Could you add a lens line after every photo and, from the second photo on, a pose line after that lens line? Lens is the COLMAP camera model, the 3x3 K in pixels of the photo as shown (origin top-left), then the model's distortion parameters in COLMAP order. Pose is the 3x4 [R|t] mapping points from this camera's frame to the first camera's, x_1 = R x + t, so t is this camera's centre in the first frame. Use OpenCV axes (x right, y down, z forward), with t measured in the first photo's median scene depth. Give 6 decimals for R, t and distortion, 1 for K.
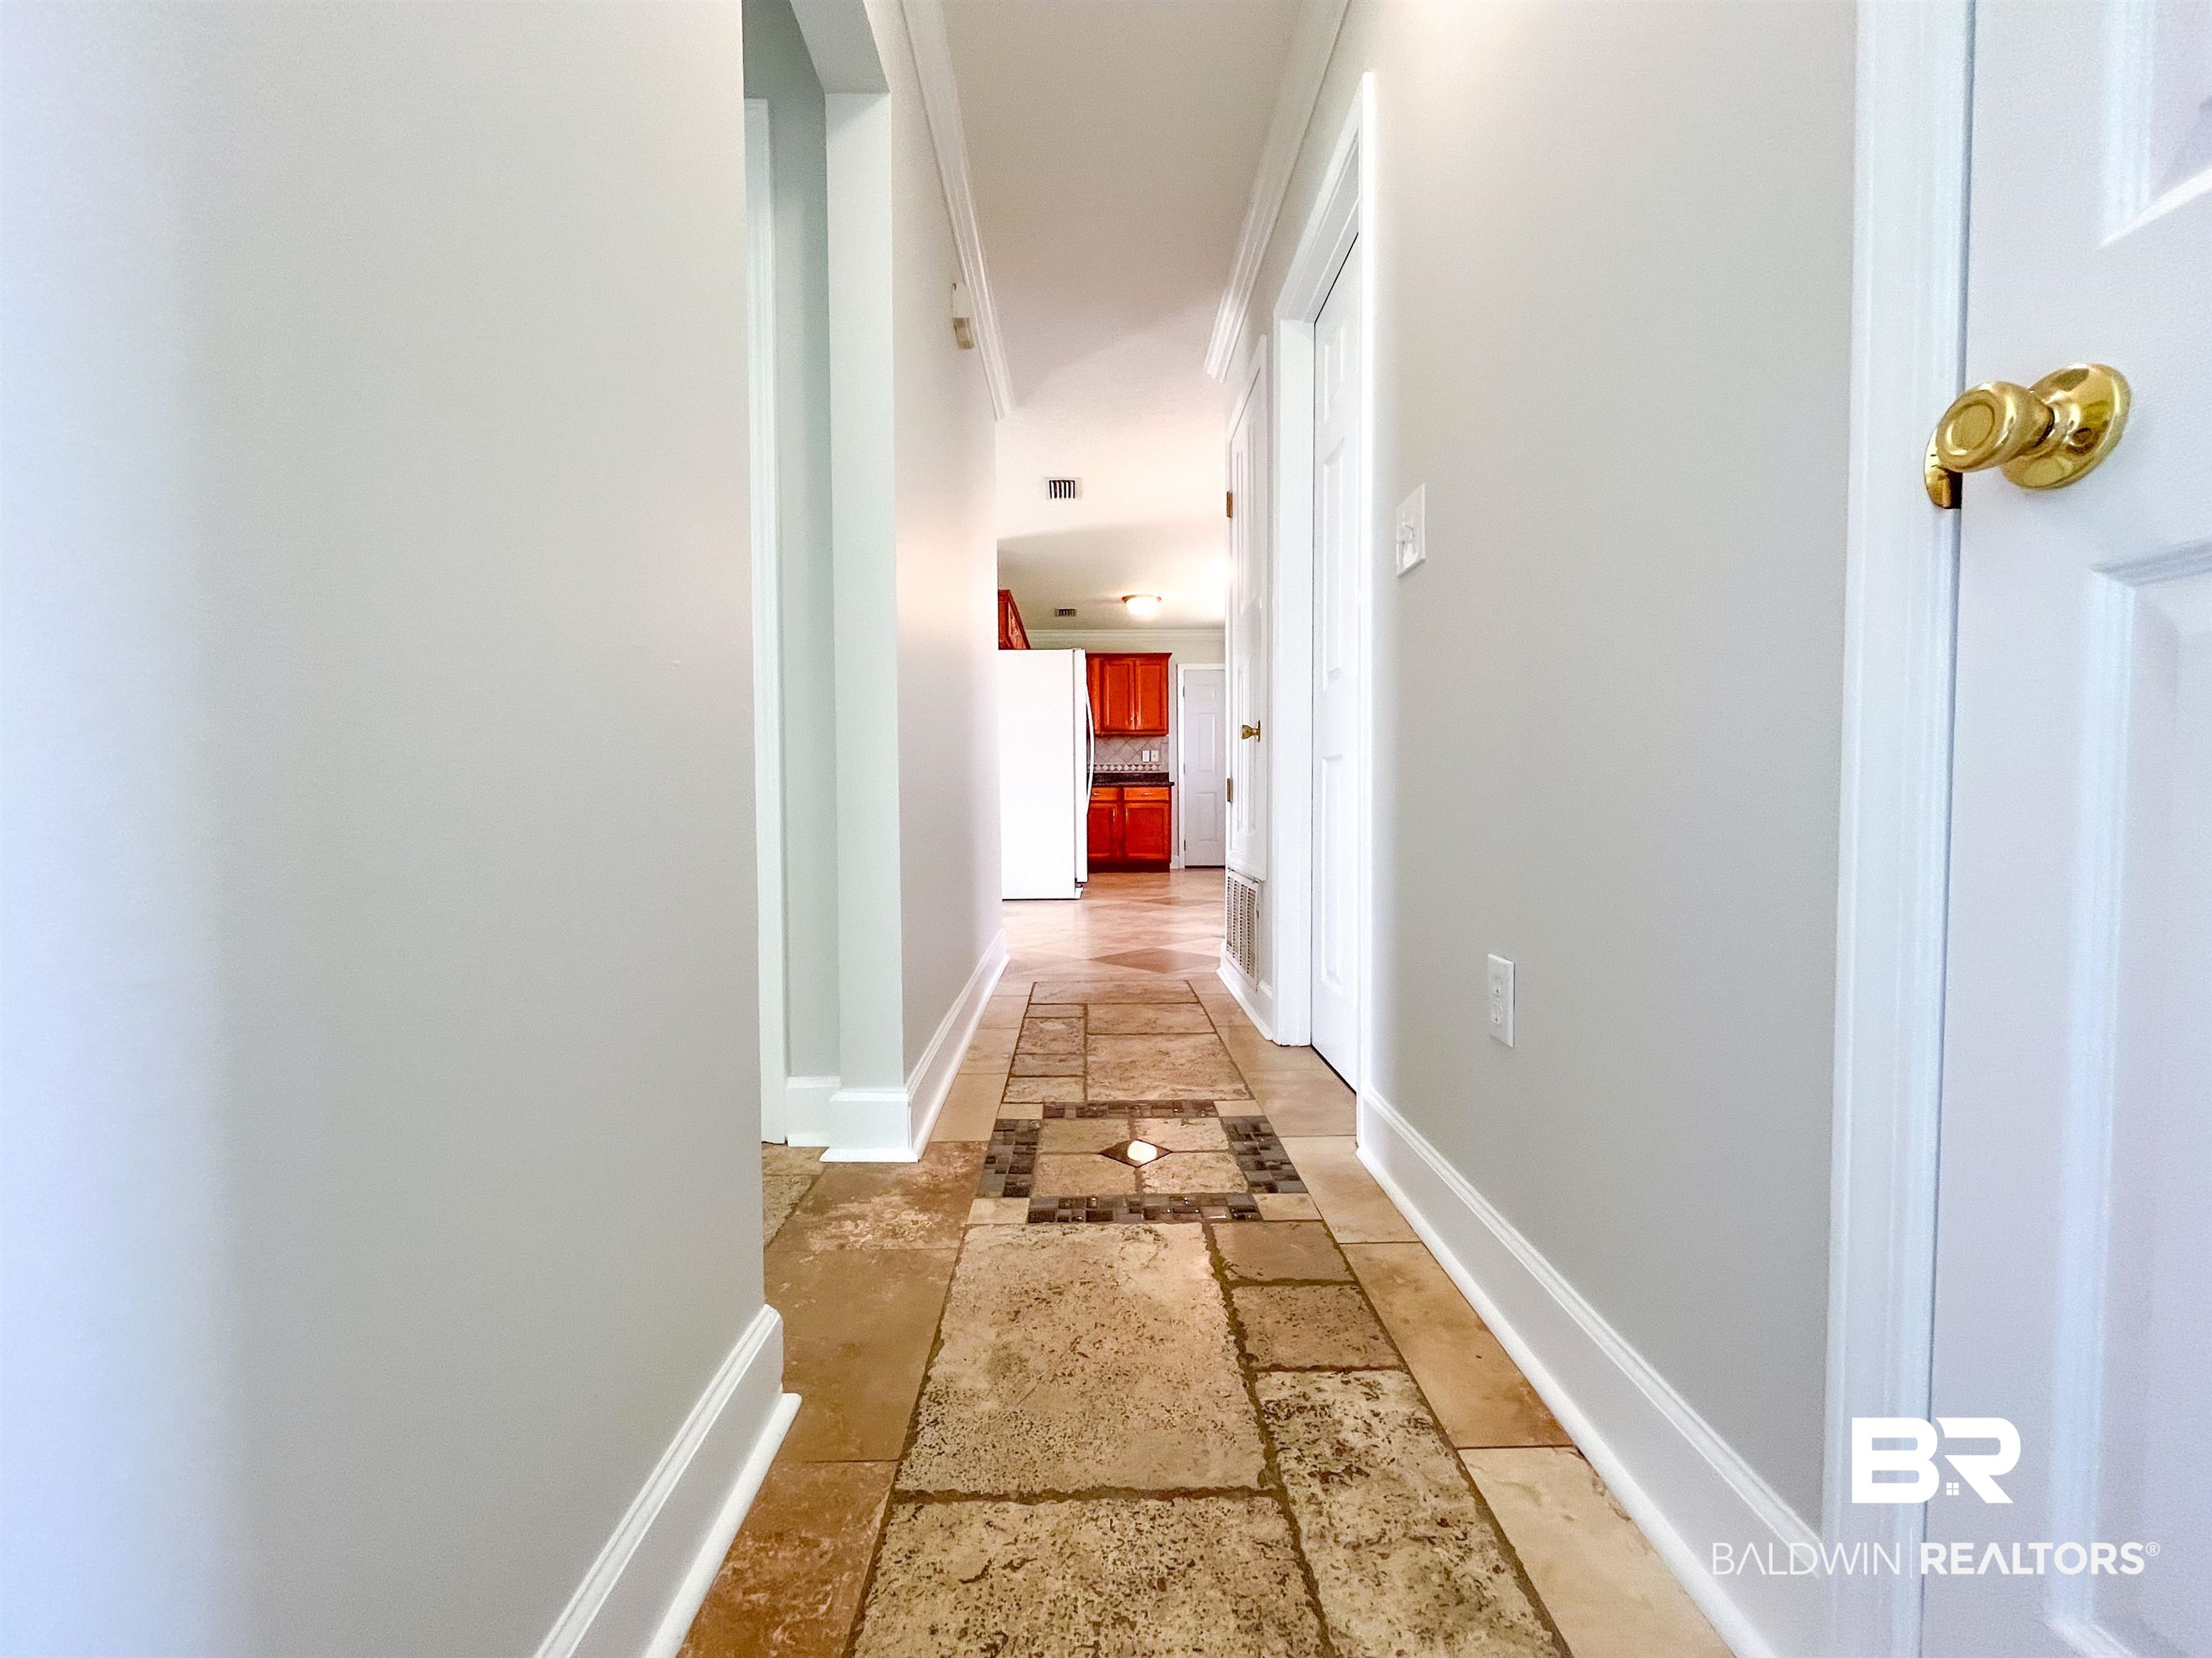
lens RADIAL K [[910.8, 0, 1106.0], [0, 910.8, 829.0], [0, 0, 1]] dist [-0.006610, 0.000180]
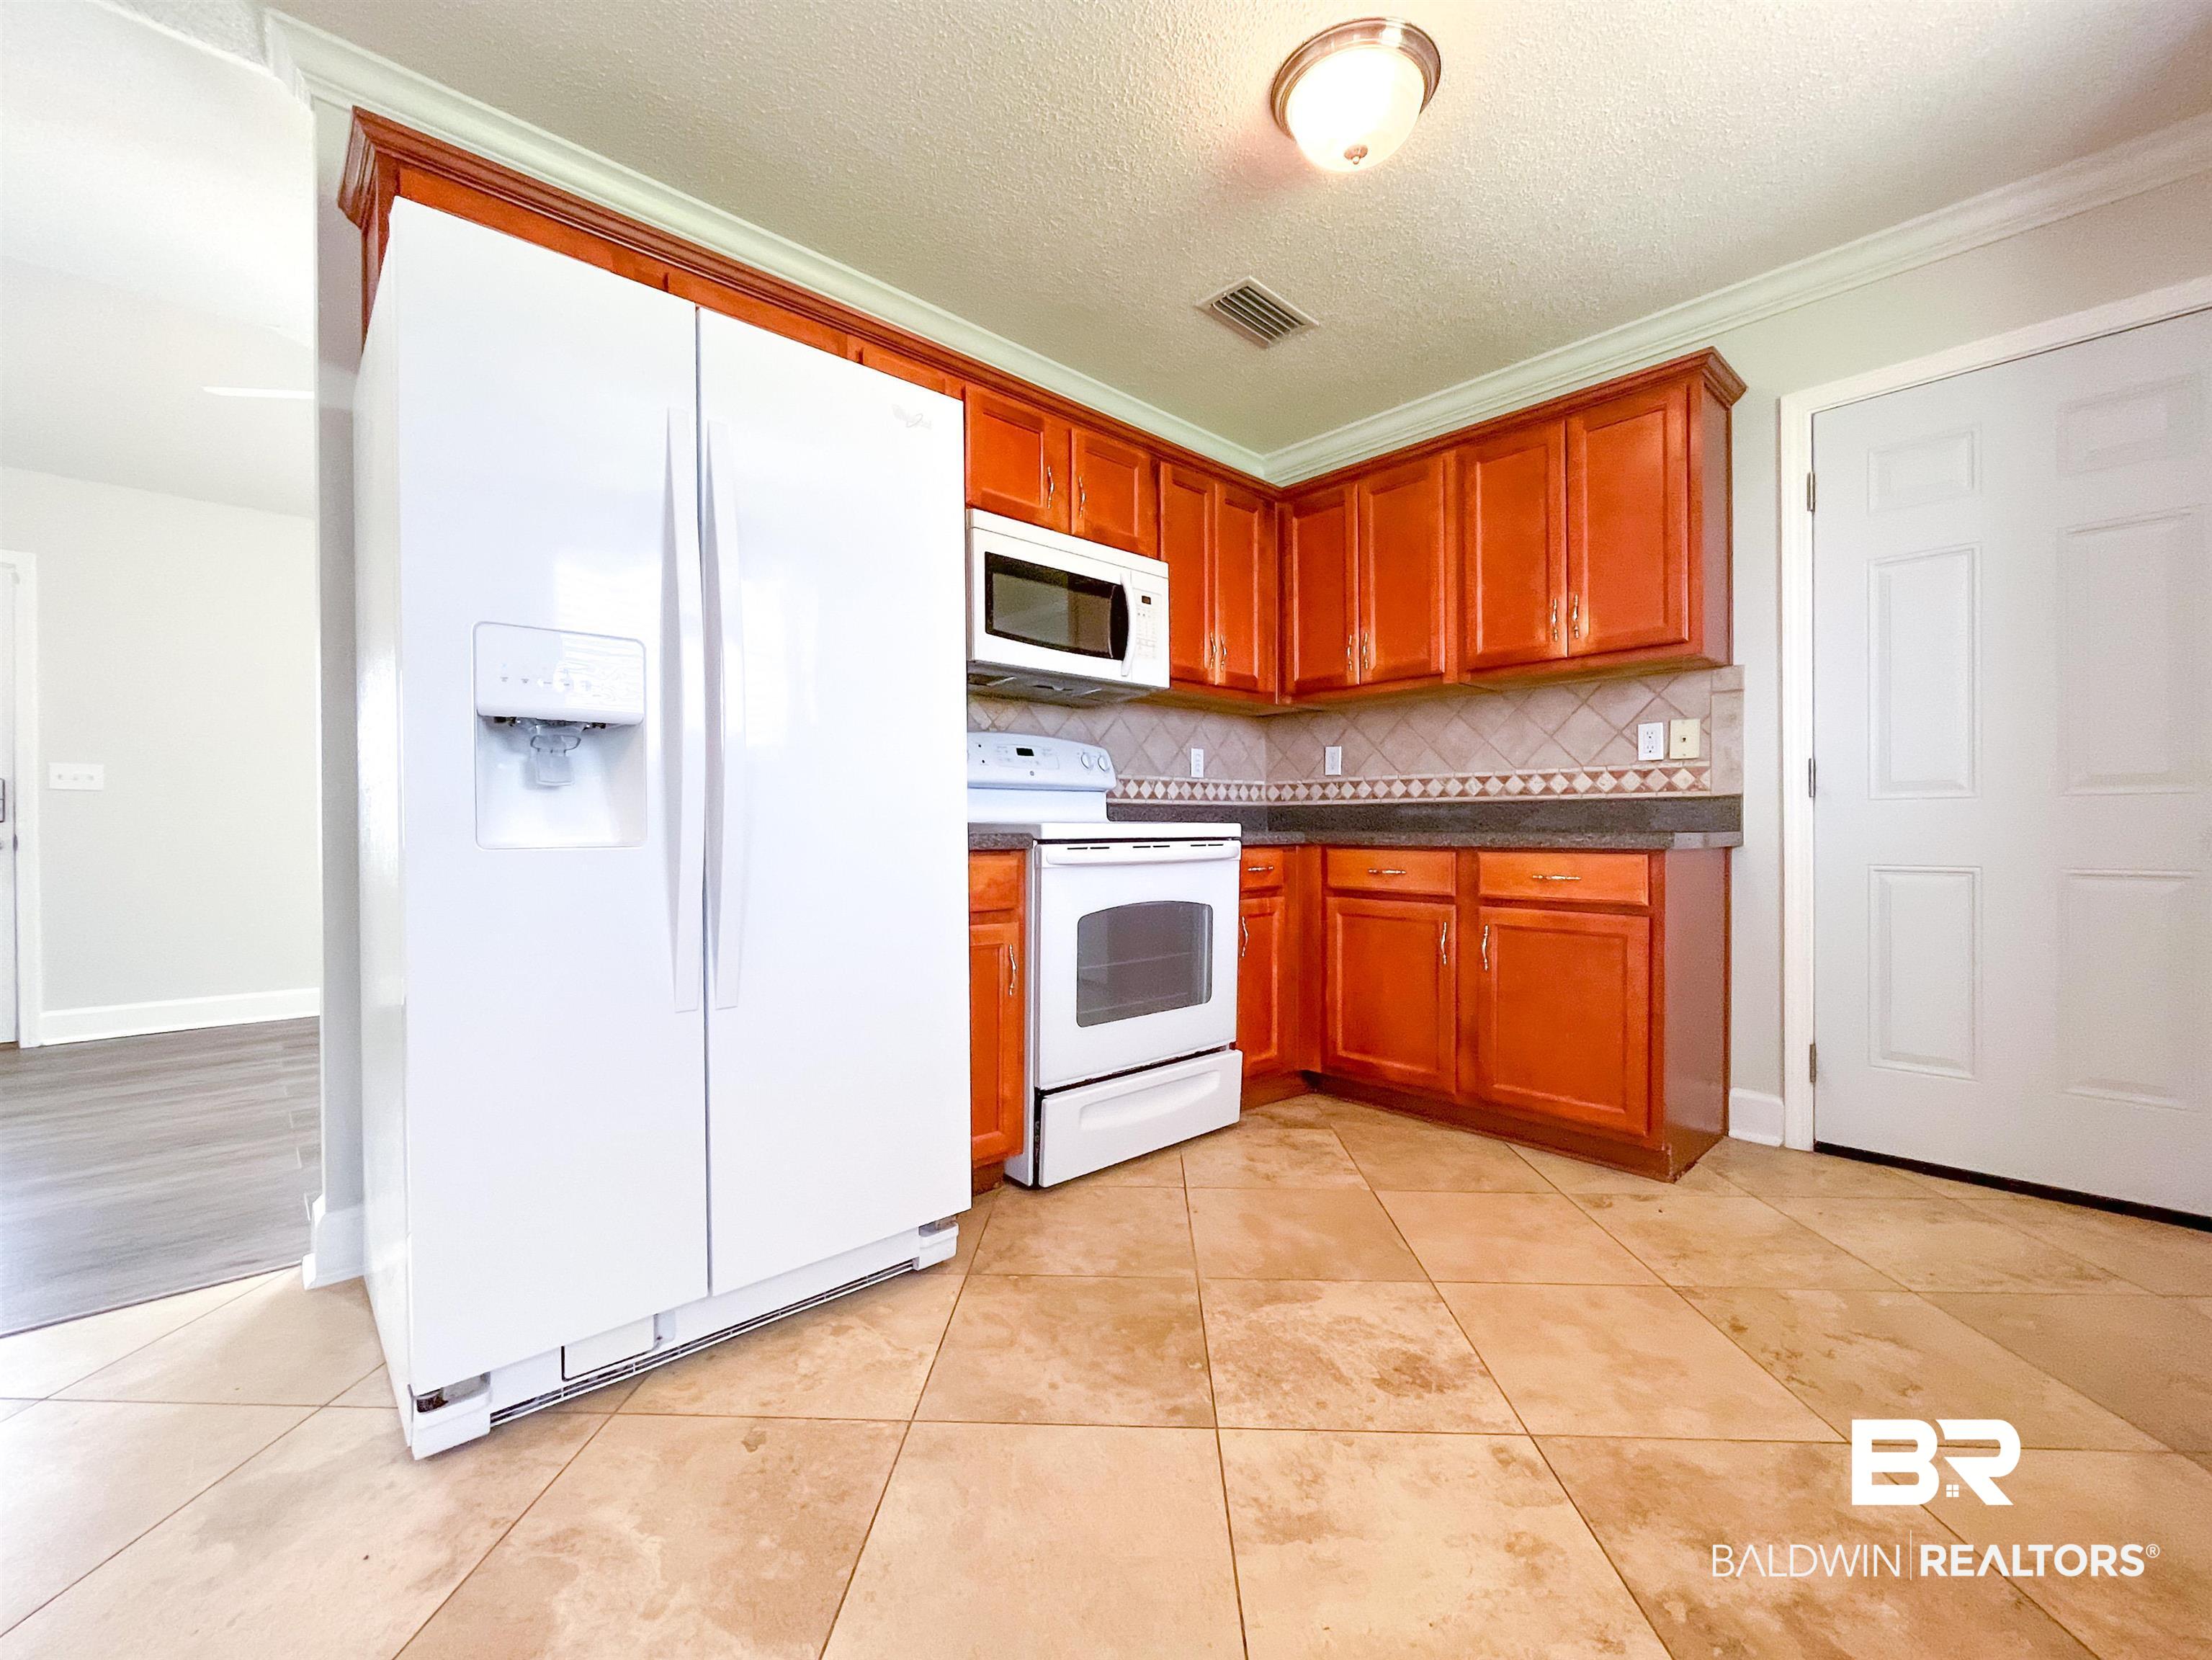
lens RADIAL K [[925.6, 0, 1106.0], [0, 925.6, 830.0], [0, 0, 1]] dist [-0.007490, -0.000153]
pose [[0.671939, 0.002194, -0.740603, 0.149540], [-0.022205, 0.999606, -0.017185, -0.042782], [0.740273, 0.027993, 0.671723, 0.677531]]
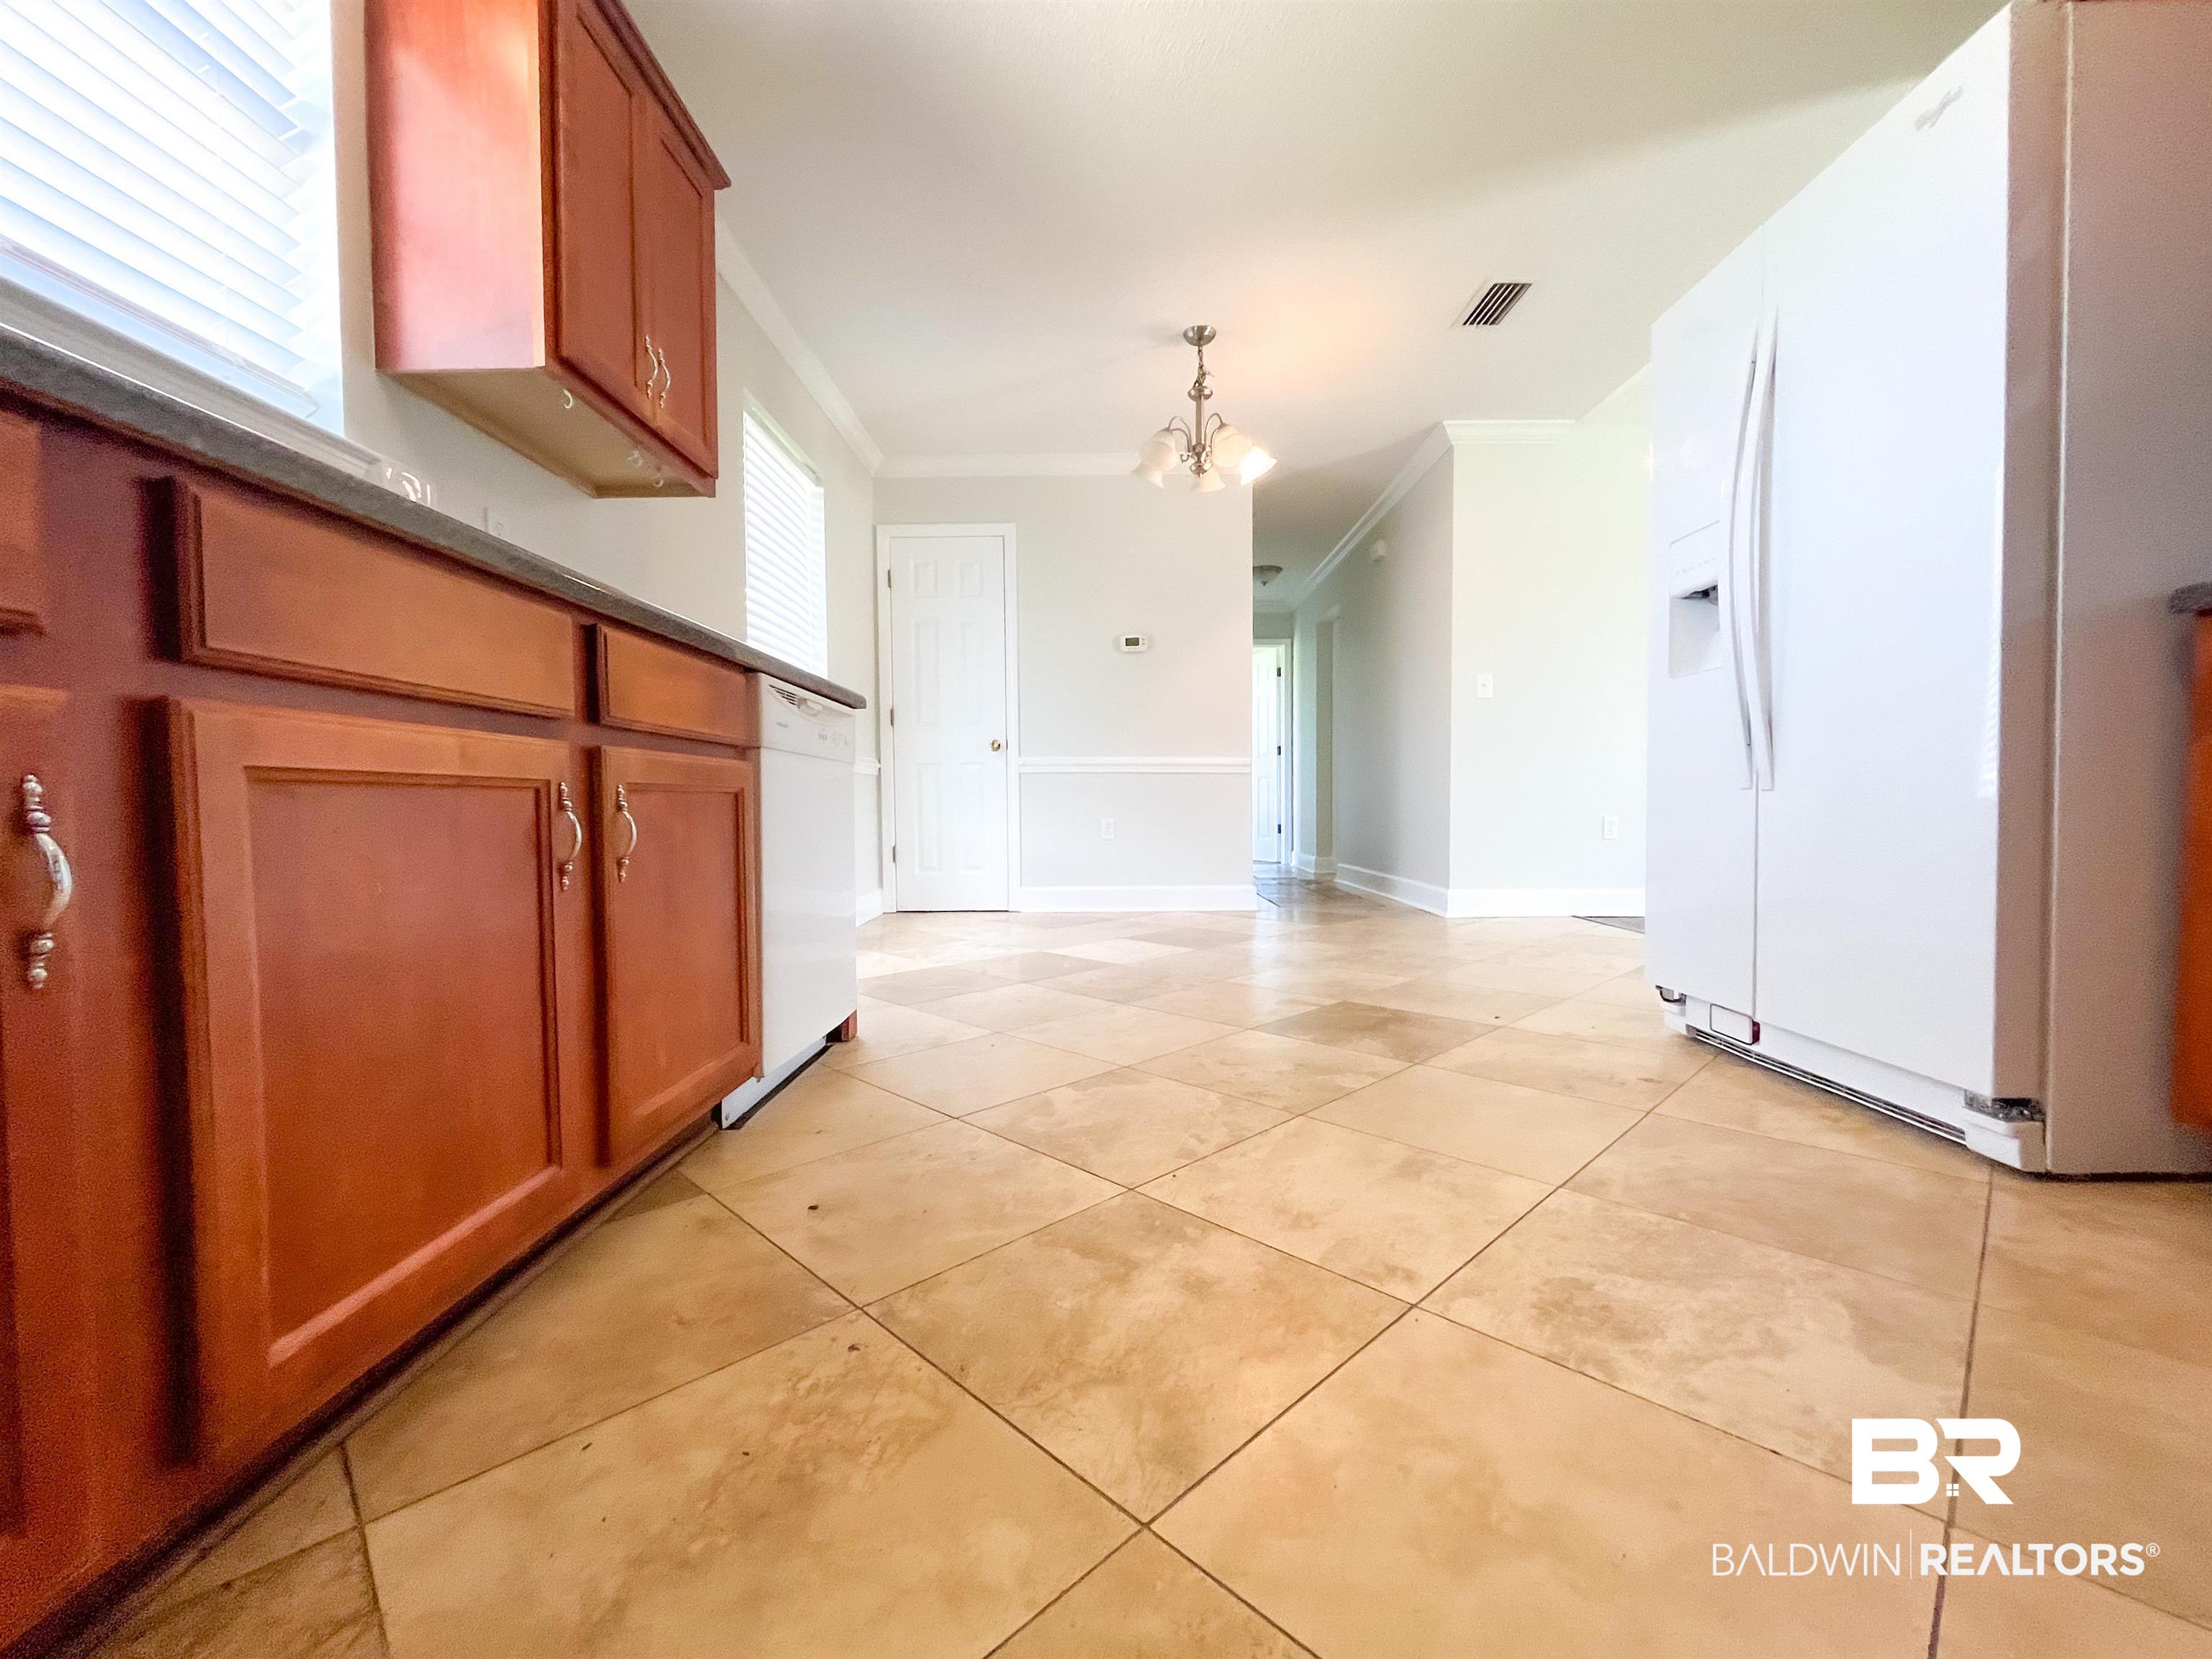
lens RADIAL K [[910.9, 0, 1106.0], [0, 910.9, 829.5], [0, 0, 1]] dist [-0.006610, 0.000180]
pose [[-0.999670, 0.009993, 0.023651, 0.122317], [0.011430, 0.998045, 0.061440, -0.018160], [-0.022991, 0.061690, -0.997831, 0.939688]]
